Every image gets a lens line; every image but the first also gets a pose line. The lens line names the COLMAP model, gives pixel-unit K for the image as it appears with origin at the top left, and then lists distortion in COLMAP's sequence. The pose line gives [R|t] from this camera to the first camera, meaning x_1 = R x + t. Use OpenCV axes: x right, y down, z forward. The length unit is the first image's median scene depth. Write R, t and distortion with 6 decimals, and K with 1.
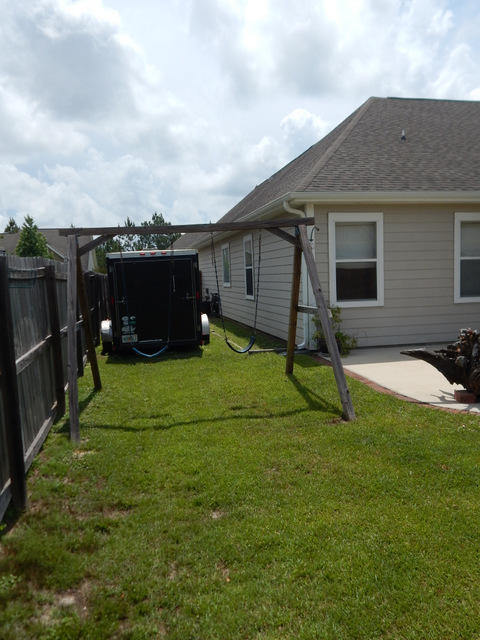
lens RADIAL K [[528.7, 0, 240.0], [0, 528.7, 320.0], [0, 0, 1]] dist [-0.001718, -0.009593]
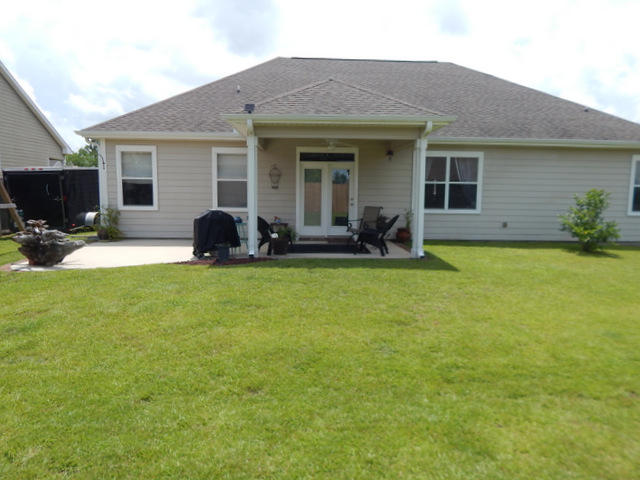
lens RADIAL K [[424.8, 0, 309.3], [0, 424.8, 240.8], [0, 0, 1]] dist [0.004845, 0.000518]
pose [[0.986802, 0.061176, -0.149932, 1.427695], [-0.056092, 0.997706, 0.037908, -0.017823], [0.151907, -0.028998, 0.987969, -0.159714]]
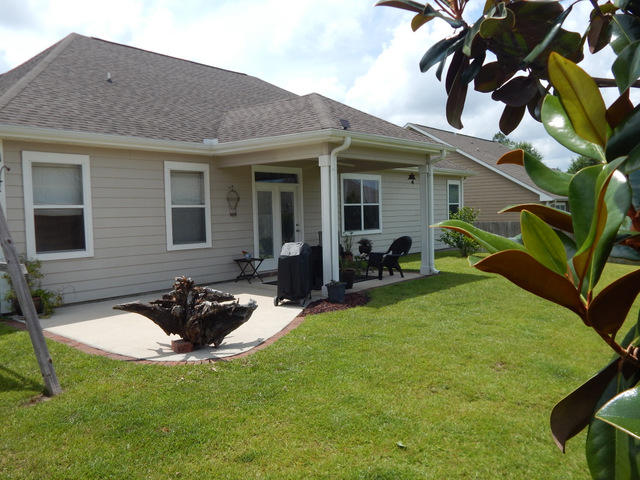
lens RADIAL K [[528.7, 0, 320.0], [0, 528.7, 240.0], [0, 0, 1]] dist [-0.001718, -0.009593]
pose [[0.786051, -0.020832, 0.617811, 0.023292], [0.053087, 0.998015, -0.033892, -0.004981], [-0.615878, 0.059439, 0.785596, 0.056254]]
